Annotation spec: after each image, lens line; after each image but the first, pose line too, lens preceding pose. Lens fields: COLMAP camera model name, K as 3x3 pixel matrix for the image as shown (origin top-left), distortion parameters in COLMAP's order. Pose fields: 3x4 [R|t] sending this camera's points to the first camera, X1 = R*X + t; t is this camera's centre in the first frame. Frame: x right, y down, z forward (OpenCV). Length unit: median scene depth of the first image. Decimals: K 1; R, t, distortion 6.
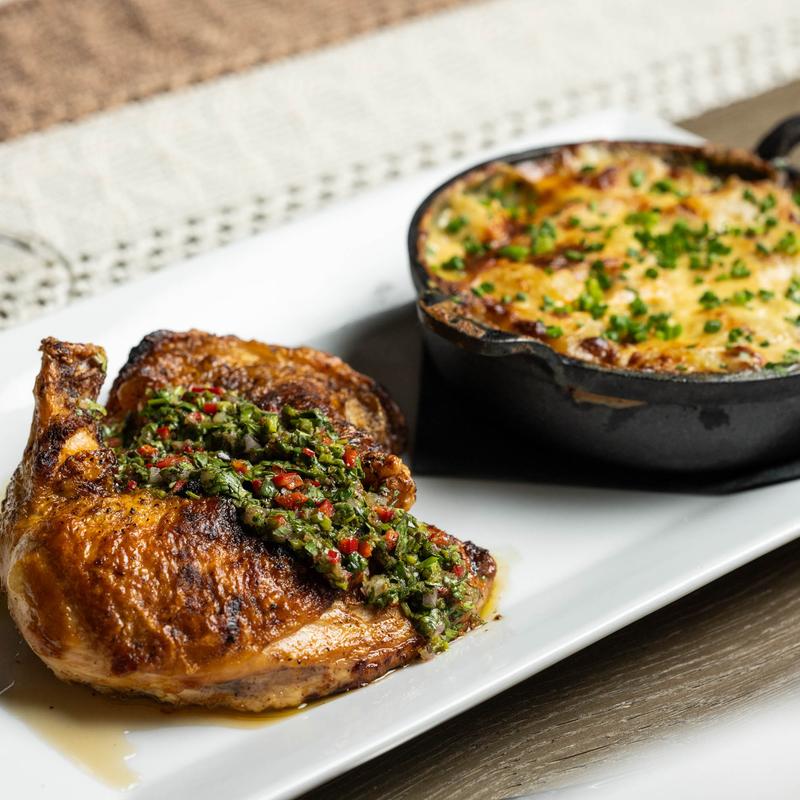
lens RADIAL K [[3520.5, 0, 400.0], [0, 3520.5, 400.1], [0, 0, 1]] dist [0.232328, 0.000000]
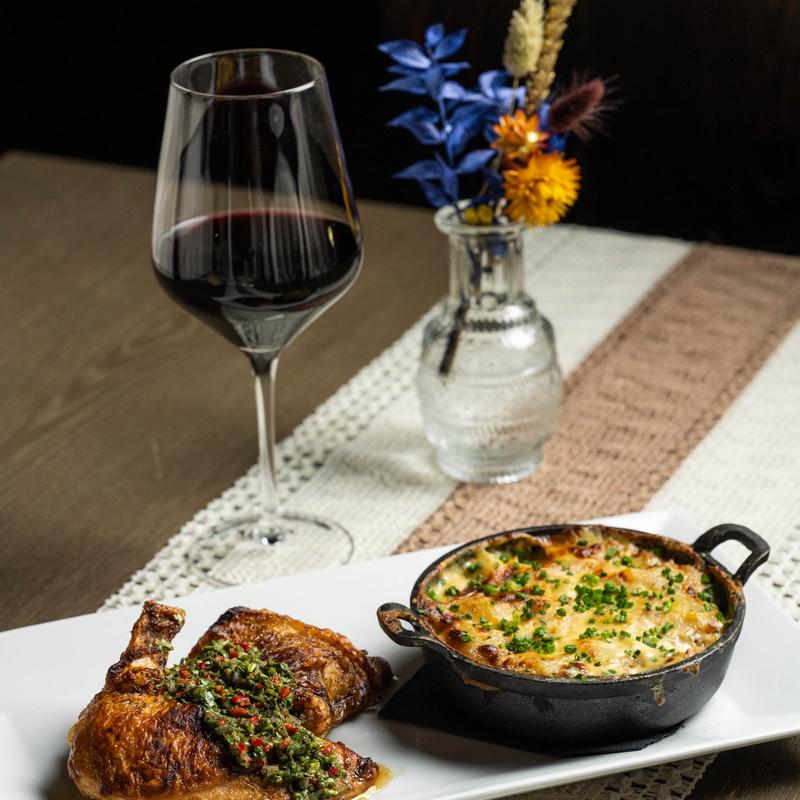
lens RADIAL K [[3520.5, 0, 400.1], [0, 3520.5, 400.0], [0, 0, 1]] dist [0.232328, 0.000000]
pose [[0.888859, 0.092663, -0.448712, 0.771715], [-0.135742, 0.988627, -0.064733, -0.020093], [0.437611, 0.118448, 0.891329, -0.475514]]
